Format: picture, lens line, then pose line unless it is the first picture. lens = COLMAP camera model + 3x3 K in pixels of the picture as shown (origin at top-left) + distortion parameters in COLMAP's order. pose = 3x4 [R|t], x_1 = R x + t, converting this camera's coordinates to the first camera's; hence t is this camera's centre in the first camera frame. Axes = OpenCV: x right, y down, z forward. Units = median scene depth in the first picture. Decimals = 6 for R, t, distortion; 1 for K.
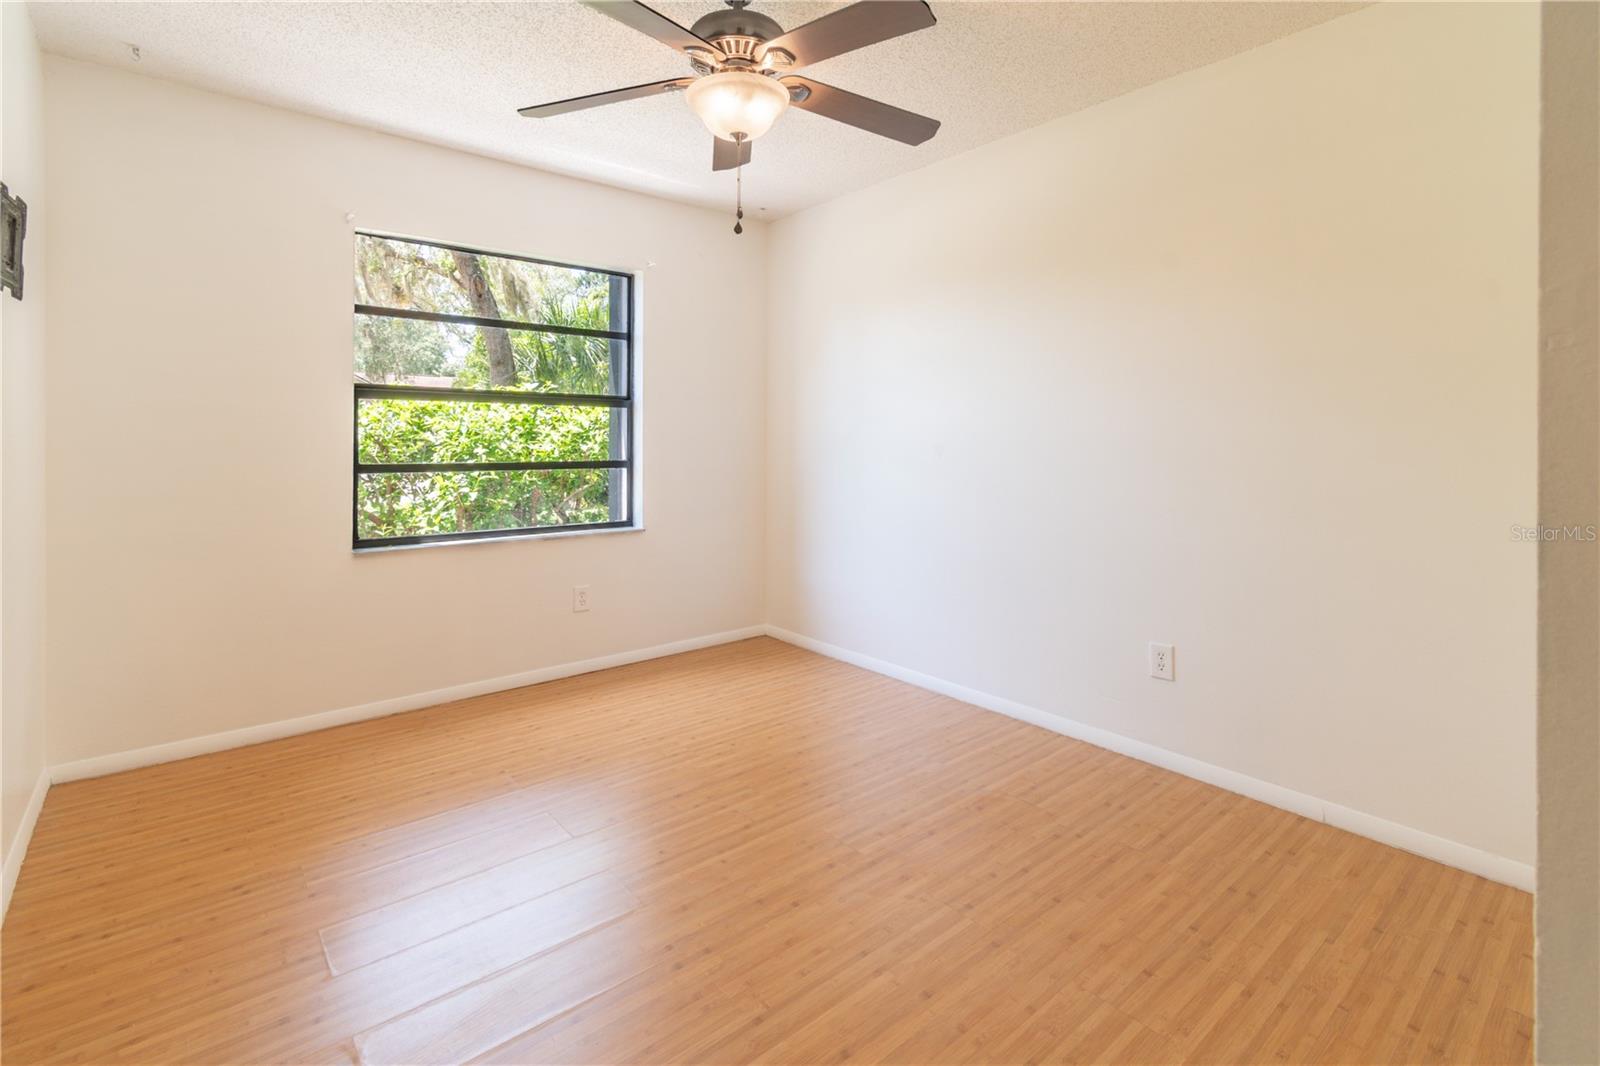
lens RADIAL K [[742.3, 0, 799.9], [0, 742.3, 482.5], [0, 0, 1]] dist [-0.000570, -0.000493]
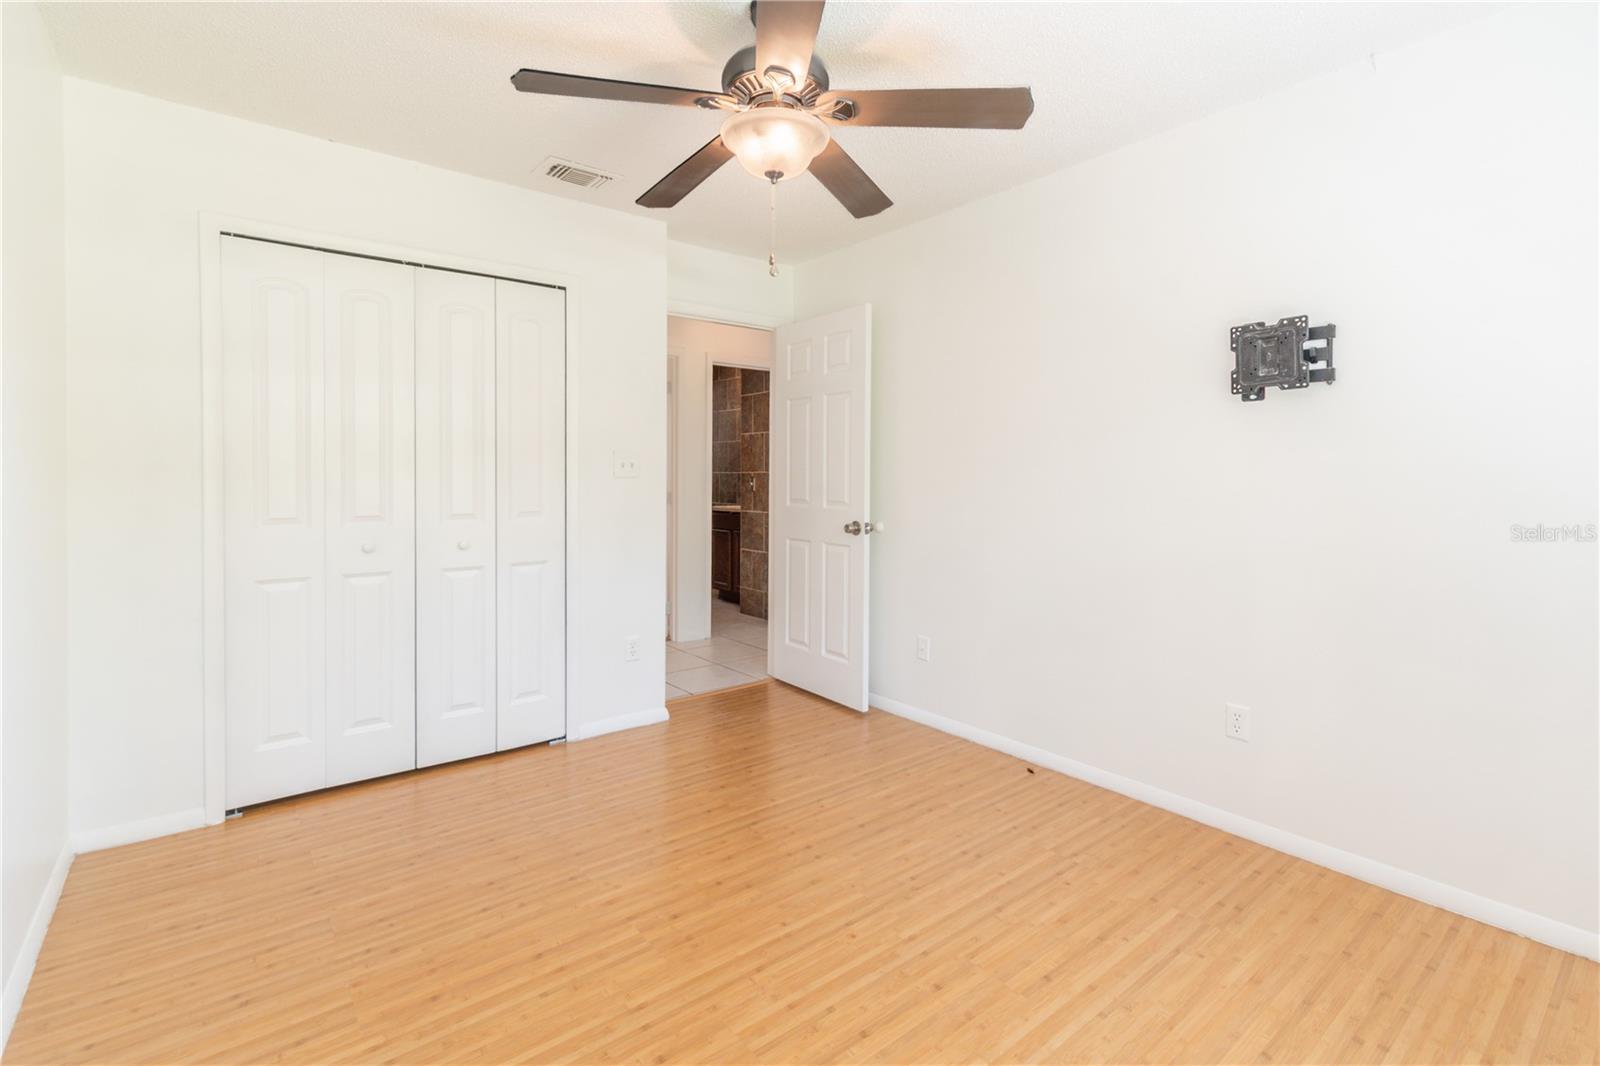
lens RADIAL K [[717.8, 0, 764.8], [0, 717.8, 476.4], [0, 0, 1]] dist [-0.000357, -0.000278]
pose [[-0.997340, -0.006575, 0.072586, -0.108863], [-0.002072, 0.998078, 0.061928, -0.095843], [-0.072854, 0.061613, -0.995438, 1.453968]]
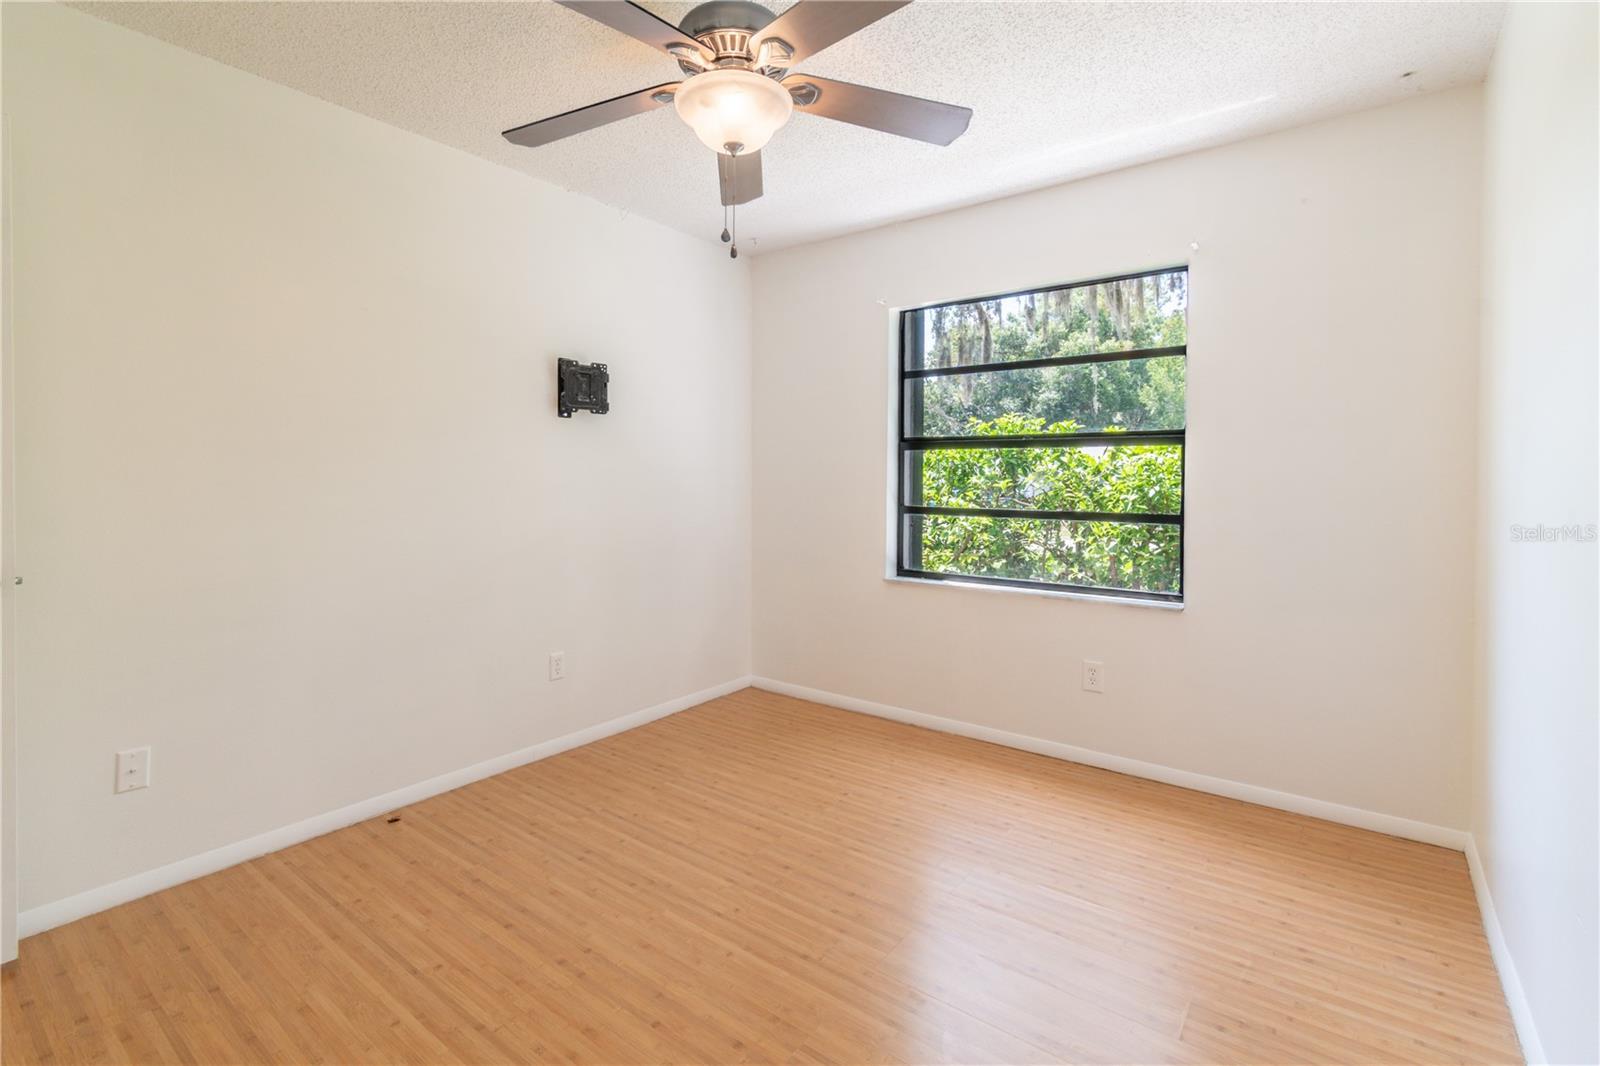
lens RADIAL K [[741.7, 0, 811.2], [0, 741.7, 490.1], [0, 0, 1]] dist [0.001322, -0.000842]
pose [[0.216438, 0.013319, -0.976206, 0.607291], [-0.062763, 0.998028, -0.000299, -0.043752], [0.974277, 0.061334, 0.216847, 0.667037]]
